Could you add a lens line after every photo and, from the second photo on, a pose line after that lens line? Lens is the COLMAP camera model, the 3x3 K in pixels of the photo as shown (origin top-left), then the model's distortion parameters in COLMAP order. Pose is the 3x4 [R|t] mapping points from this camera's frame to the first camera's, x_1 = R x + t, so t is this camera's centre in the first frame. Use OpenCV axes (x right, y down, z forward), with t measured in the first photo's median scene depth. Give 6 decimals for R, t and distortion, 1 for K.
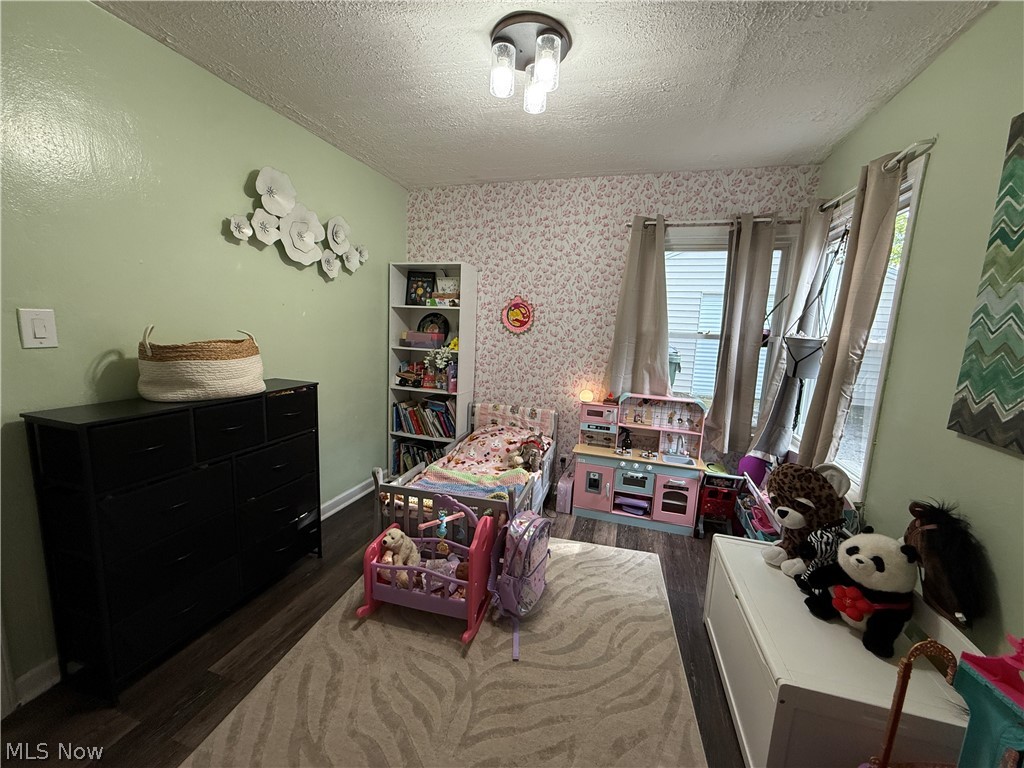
lens RADIAL K [[410.7, 0, 509.6], [0, 410.7, 385.5], [0, 0, 1]] dist [-0.002856, 0.000556]
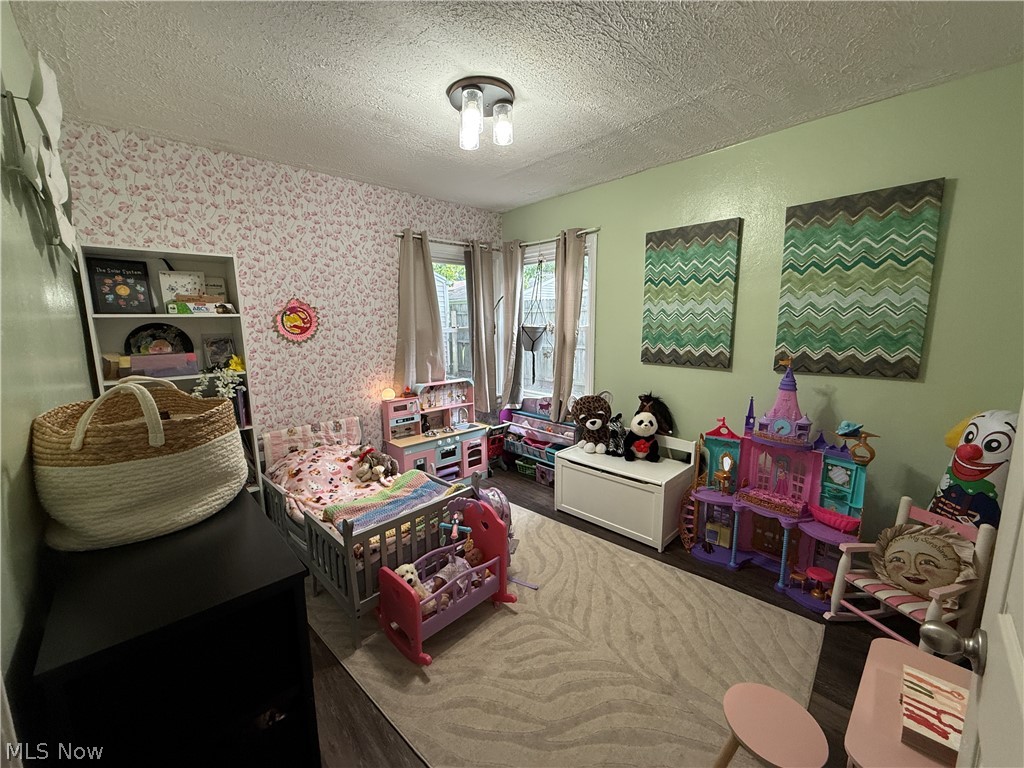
lens RADIAL K [[410.7, 0, 511.8], [0, 410.7, 386.0], [0, 0, 1]] dist [-0.002856, 0.000556]
pose [[0.485176, -0.185495, 0.854515, -0.567194], [0.166821, 0.978927, 0.117784, -0.068149], [-0.858356, 0.085405, 0.505896, 0.201835]]
